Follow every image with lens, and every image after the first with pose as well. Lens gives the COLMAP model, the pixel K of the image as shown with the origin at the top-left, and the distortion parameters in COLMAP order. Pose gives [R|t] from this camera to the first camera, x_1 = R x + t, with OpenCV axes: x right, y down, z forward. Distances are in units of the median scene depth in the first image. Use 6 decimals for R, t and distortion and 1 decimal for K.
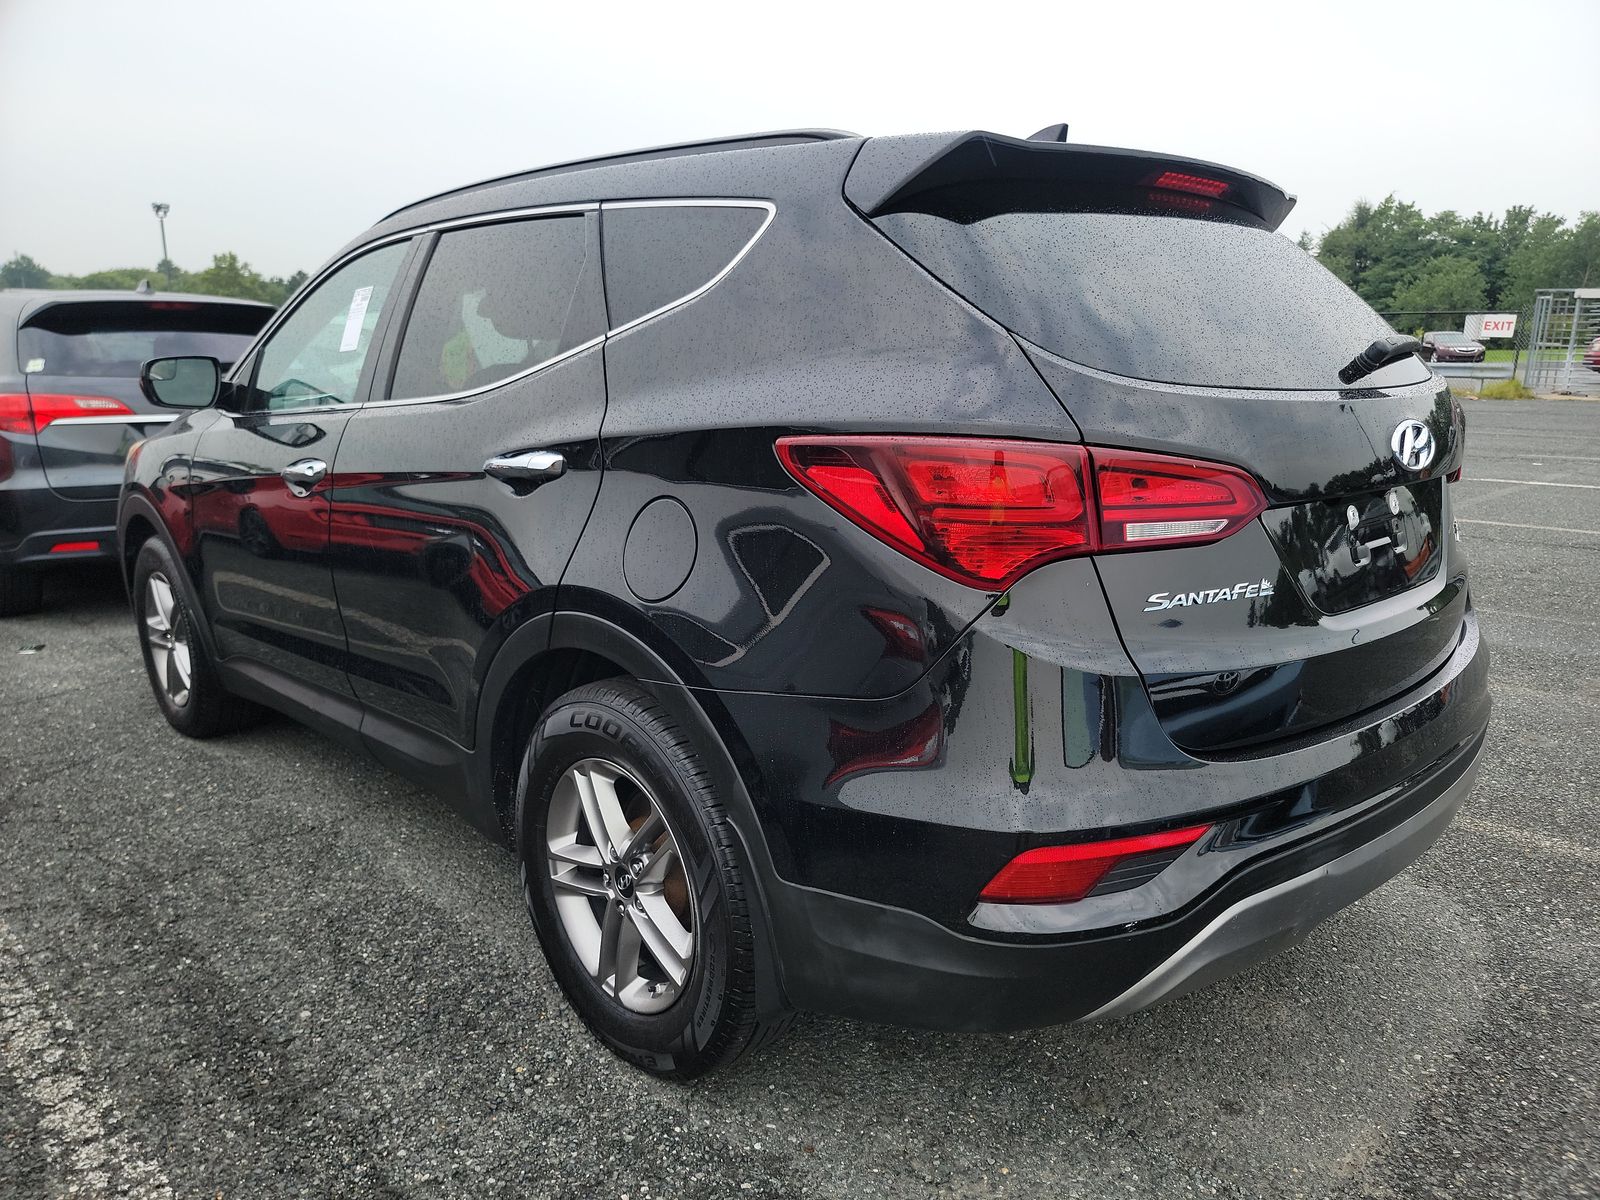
lens RADIAL K [[1141.8, 0, 795.1], [0, 1141.8, 609.6], [0, 0, 1]] dist [0.071606, -0.071561]
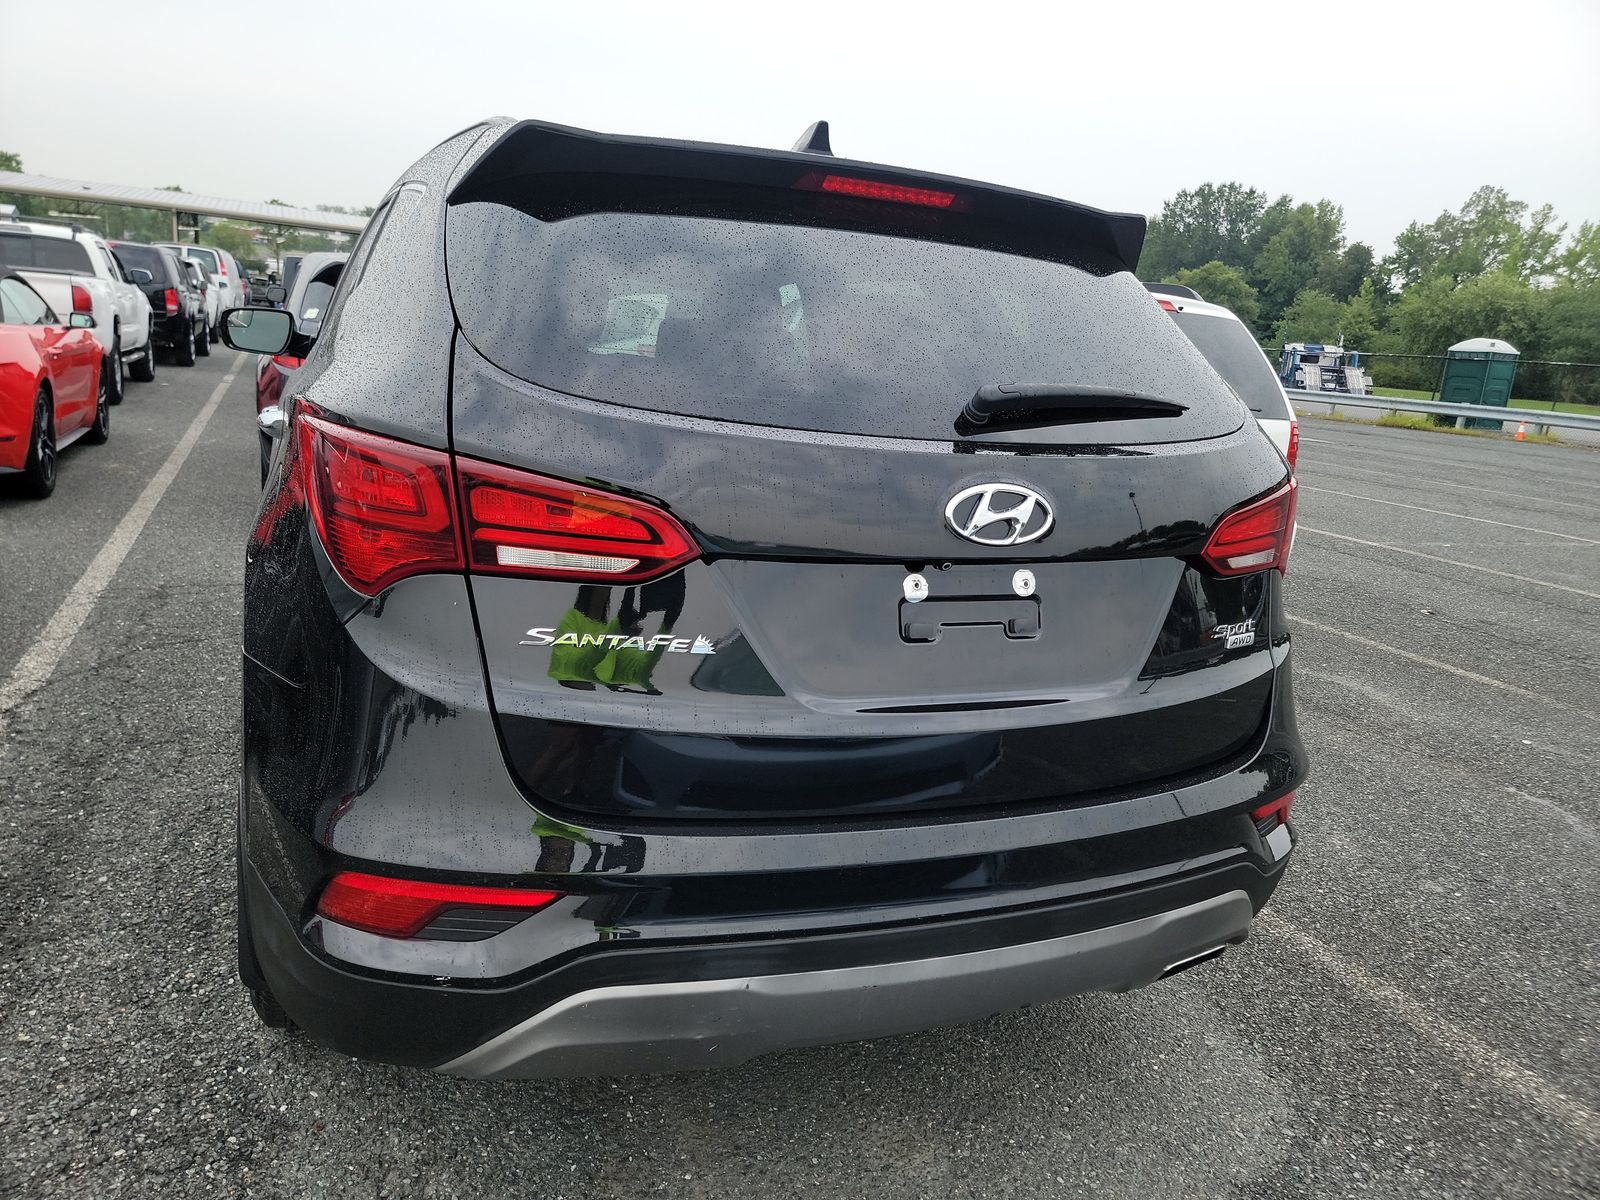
lens RADIAL K [[1100.8, 0, 800.4], [0, 1100.8, 578.8], [0, 0, 1]] dist [0.066233, -0.052185]
pose [[0.927987, 0.155574, -0.338580, 0.781519], [-0.165038, 0.986287, 0.000850, -0.084938], [0.334069, 0.055090, 0.940937, 0.237743]]
